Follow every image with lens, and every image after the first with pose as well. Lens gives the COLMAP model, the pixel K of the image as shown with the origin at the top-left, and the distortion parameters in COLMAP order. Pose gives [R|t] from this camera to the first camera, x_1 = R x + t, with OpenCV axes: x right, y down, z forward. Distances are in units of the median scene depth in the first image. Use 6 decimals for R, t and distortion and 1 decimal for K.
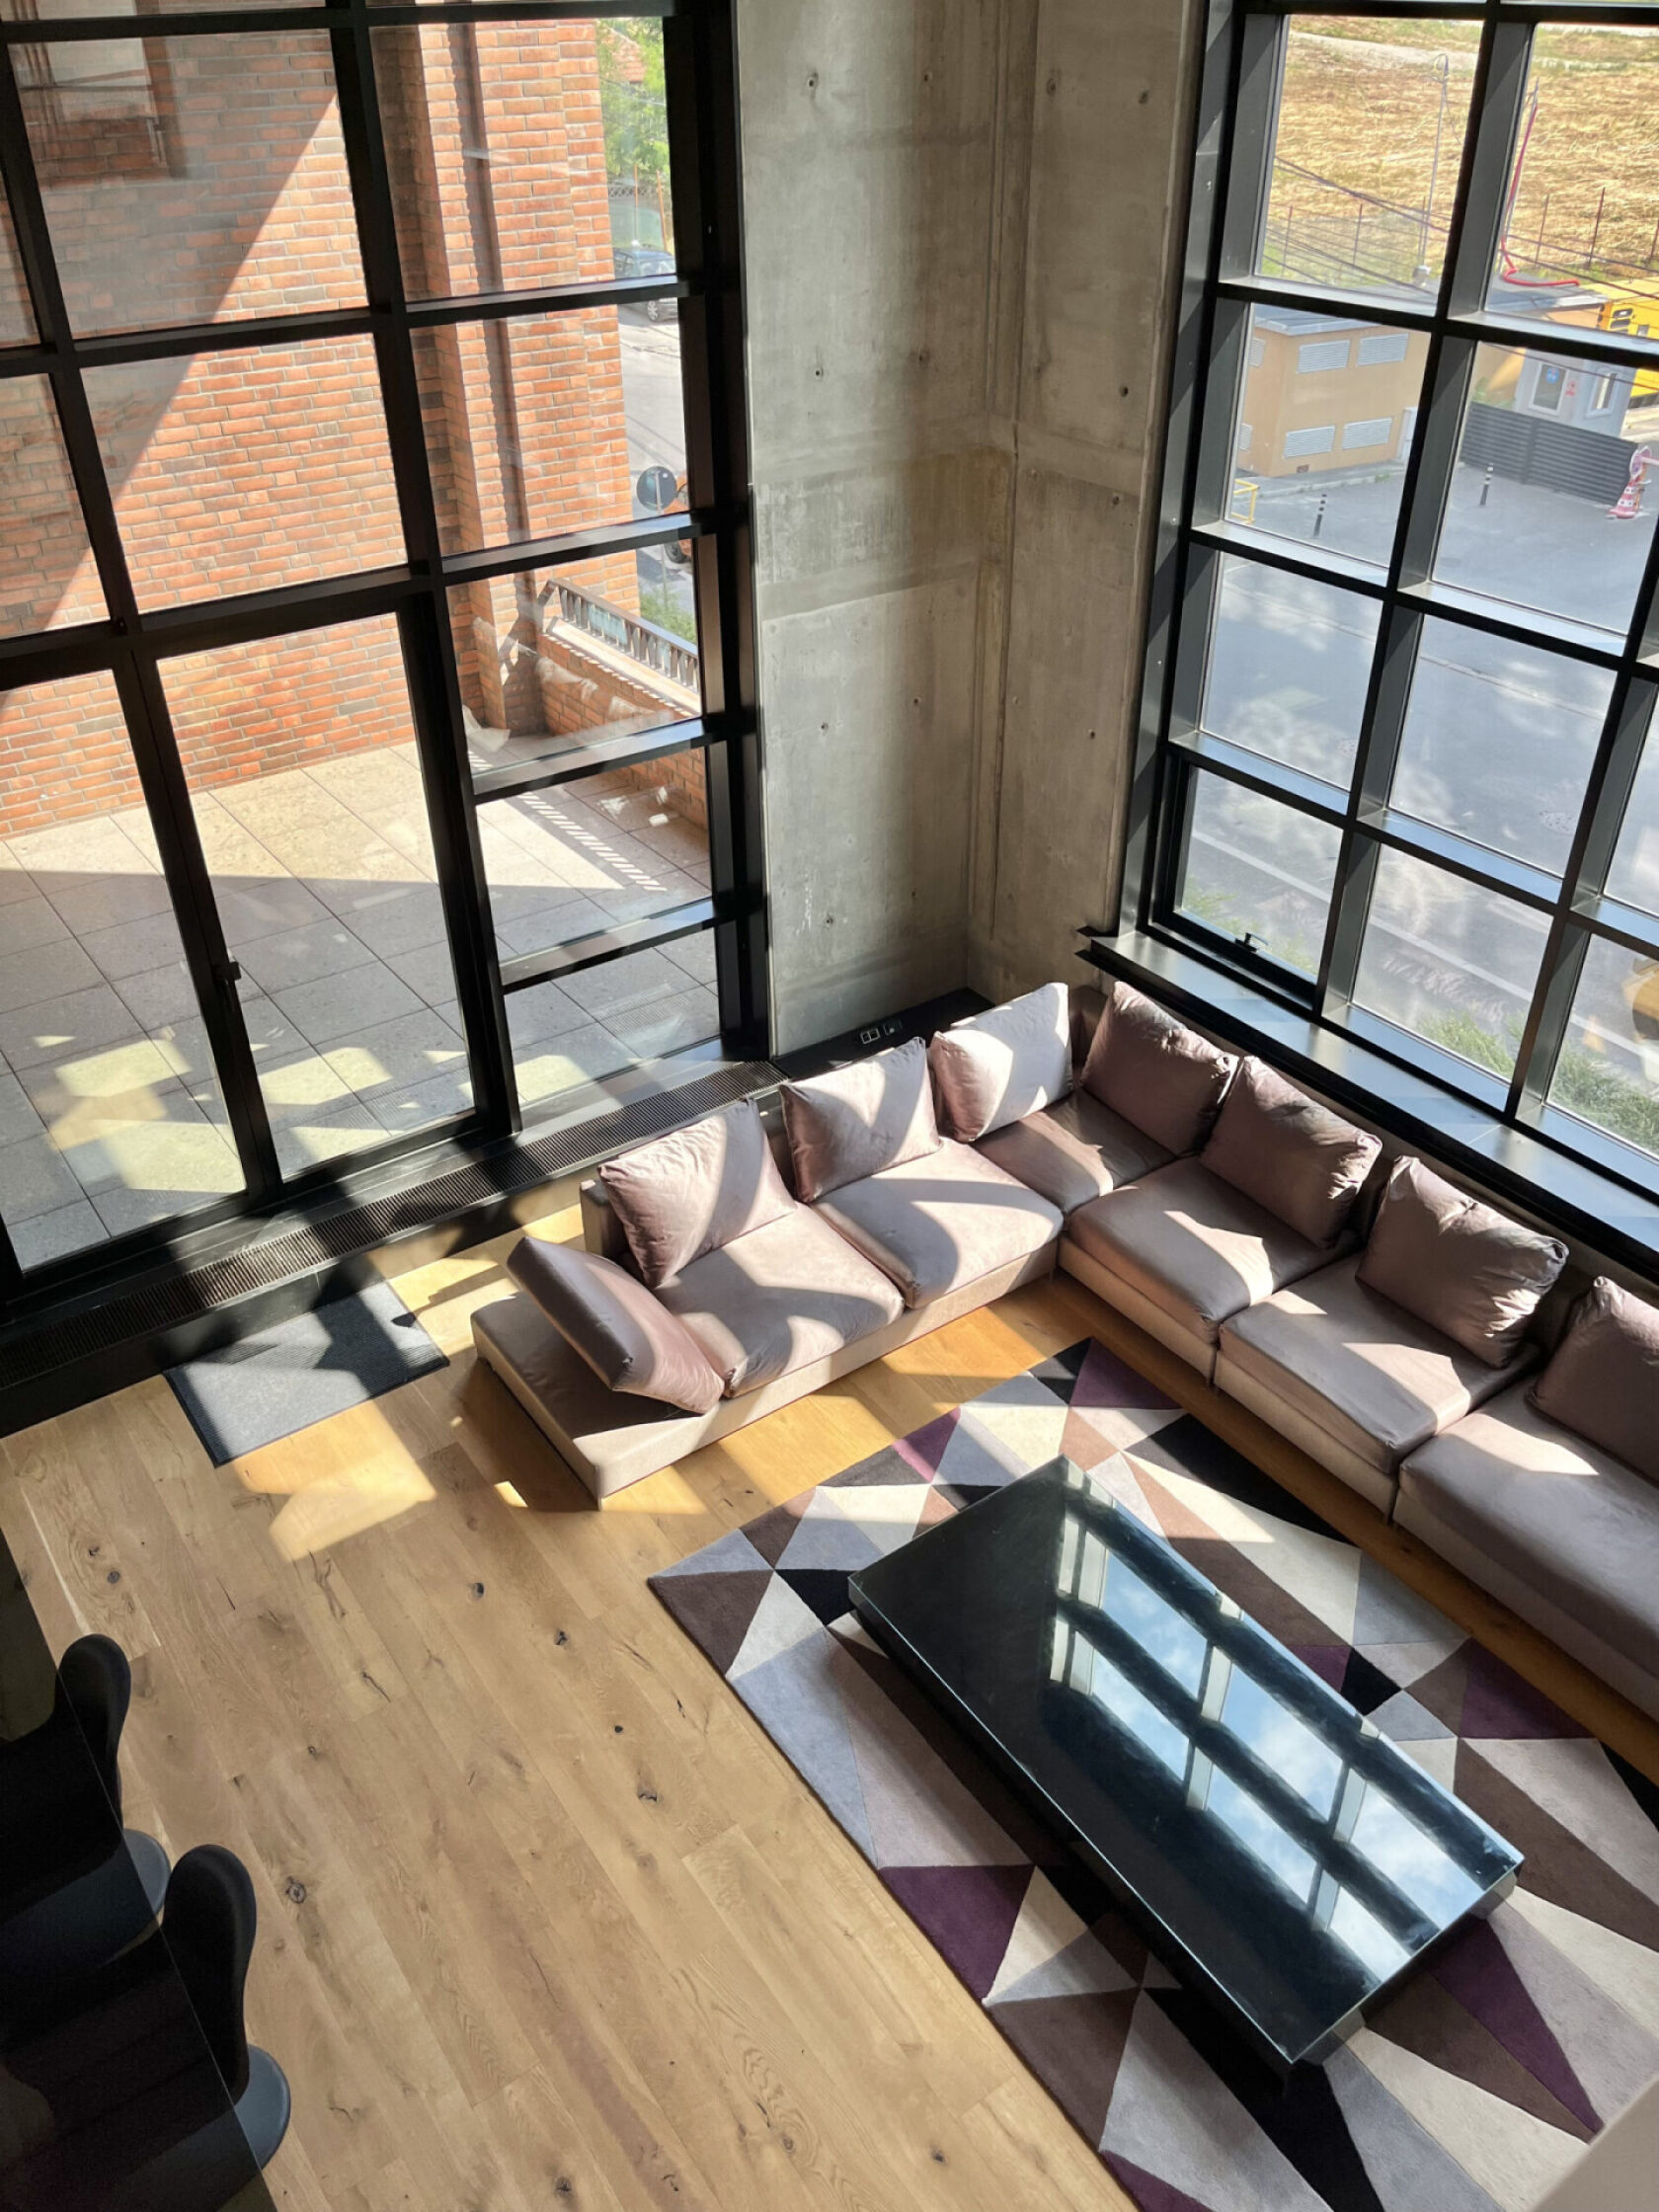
lens RADIAL K [[1681.4, 0, 829.5], [0, 1681.4, 1106.0], [0, 0, 1]] dist [0.064131, -0.094673]
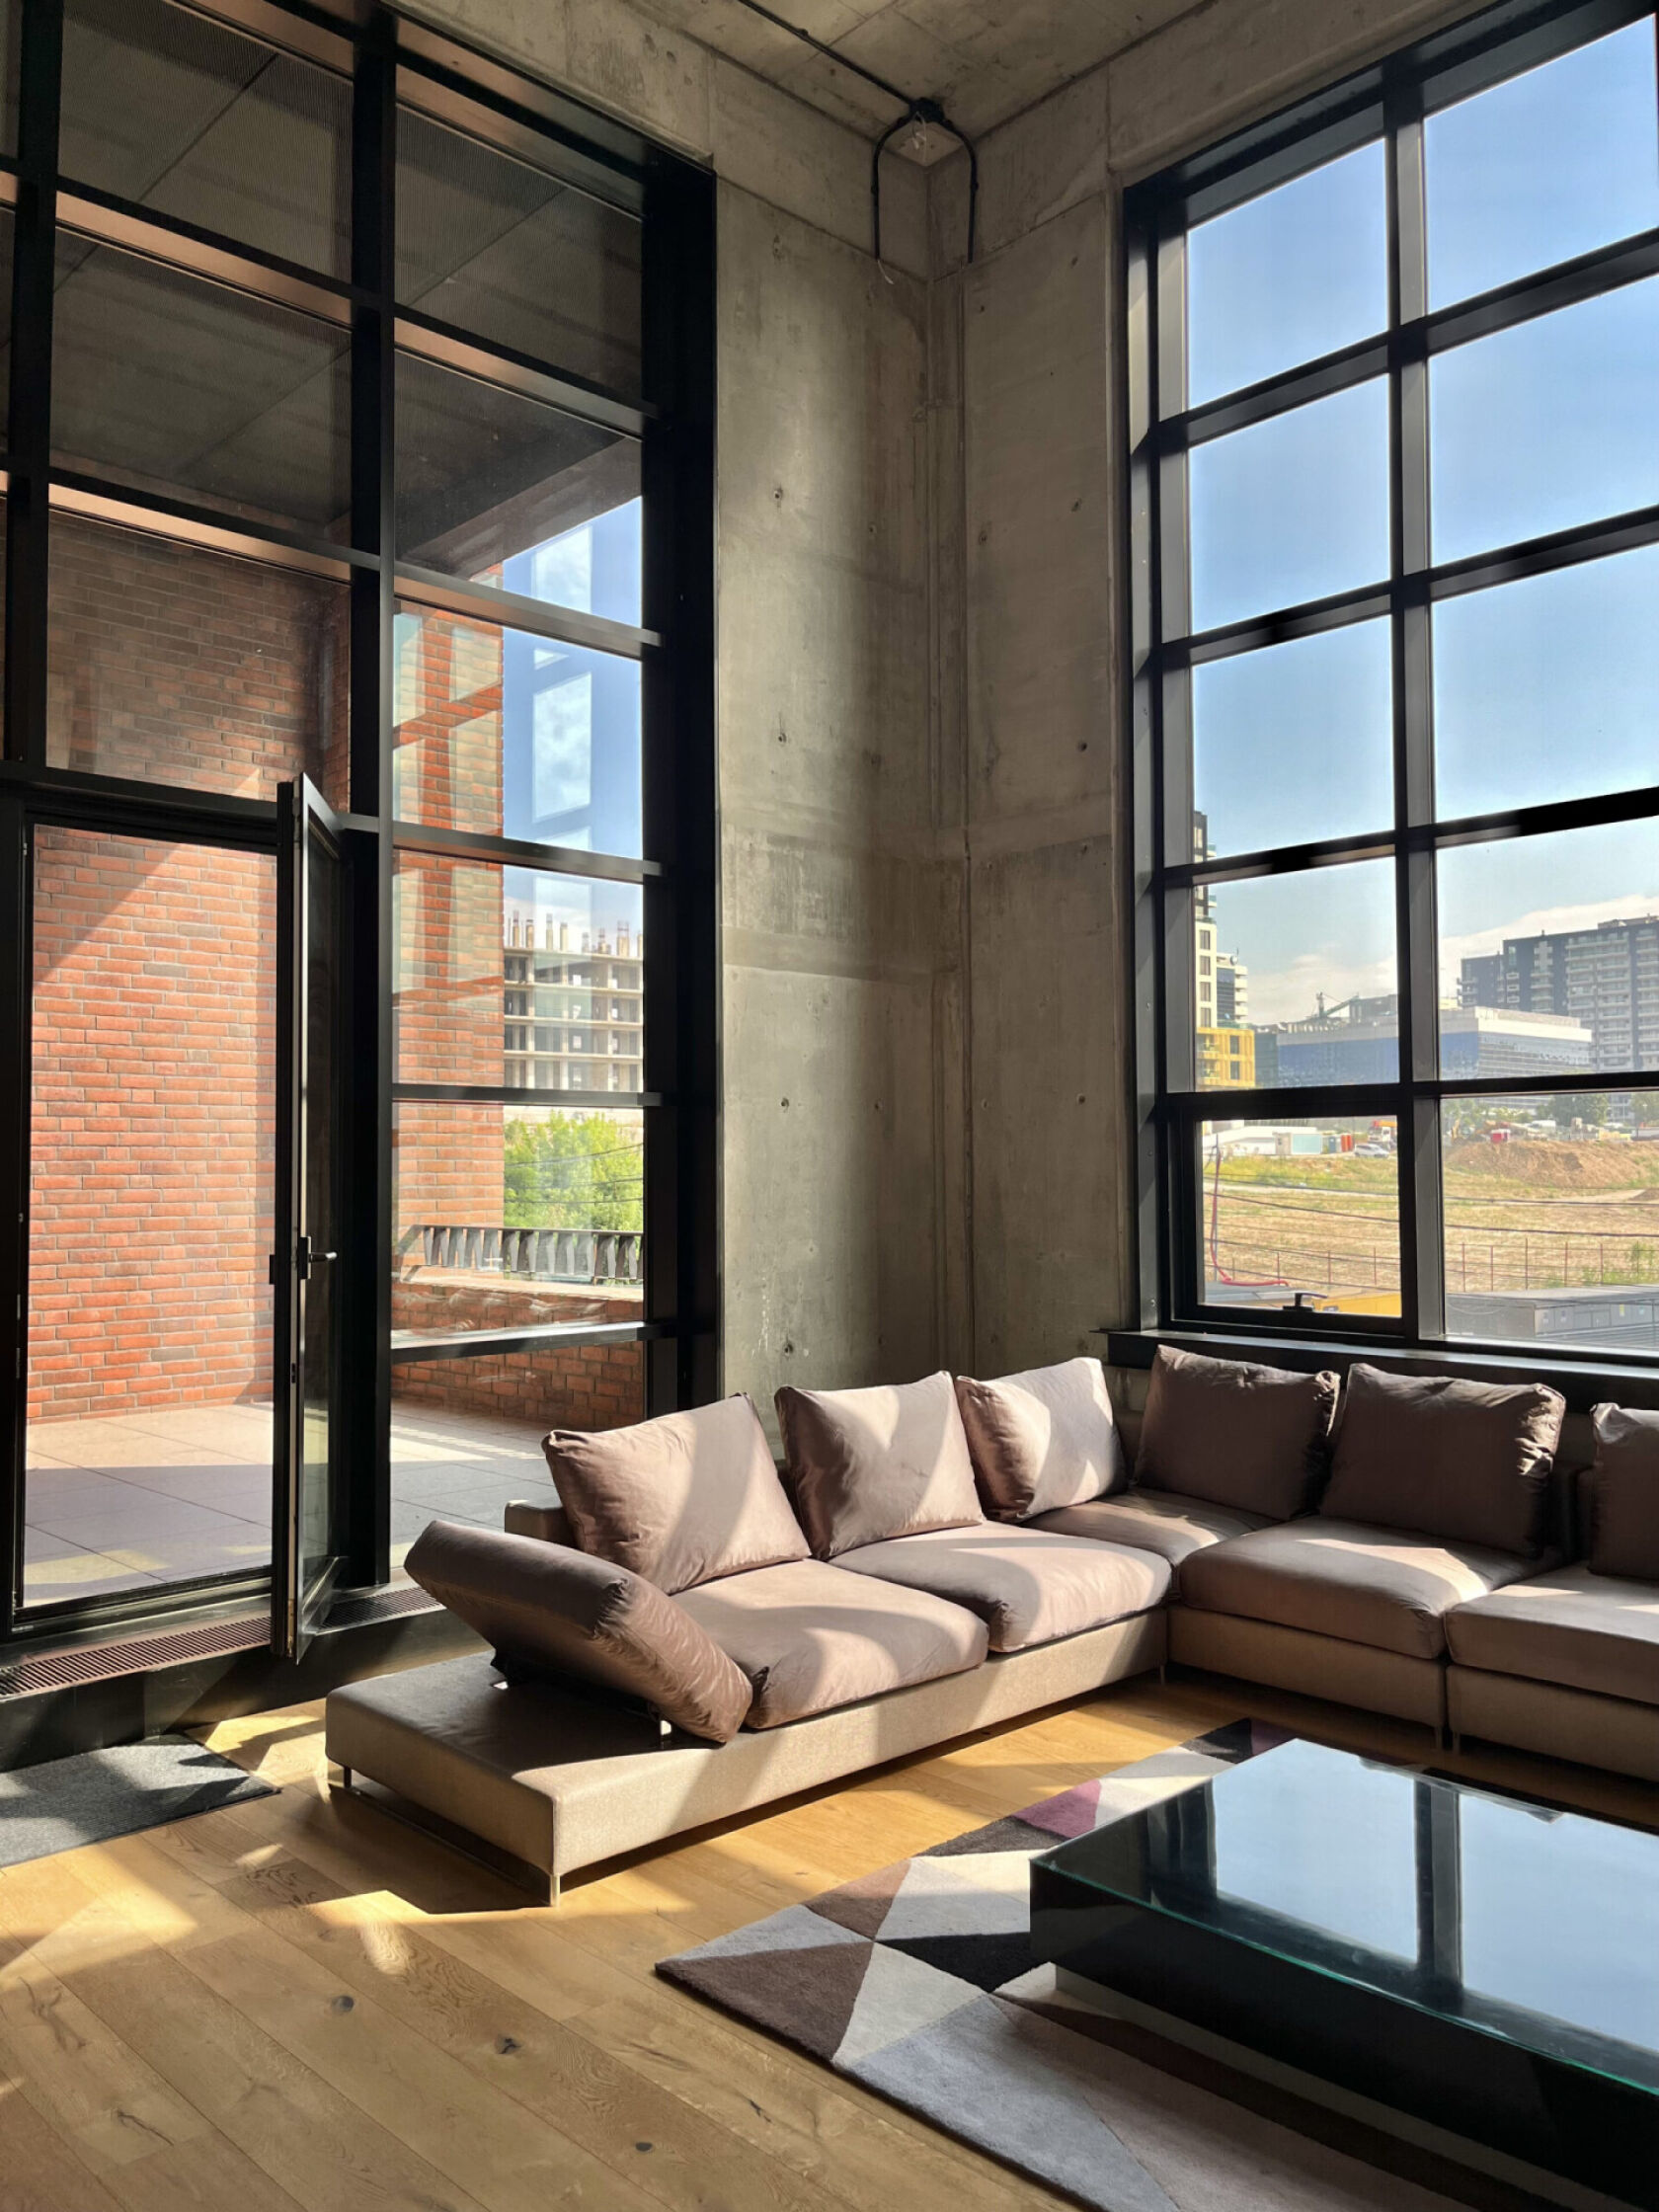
lens RADIAL K [[1681.4, 0, 829.5], [0, 1681.4, 1106.0], [0, 0, 1]] dist [0.064131, -0.094673]
pose [[0.990127, 0.011959, 0.139659, -0.117234], [0.073744, 0.802878, -0.591564, 0.343888], [-0.119204, 0.596023, 0.794070, 0.332758]]
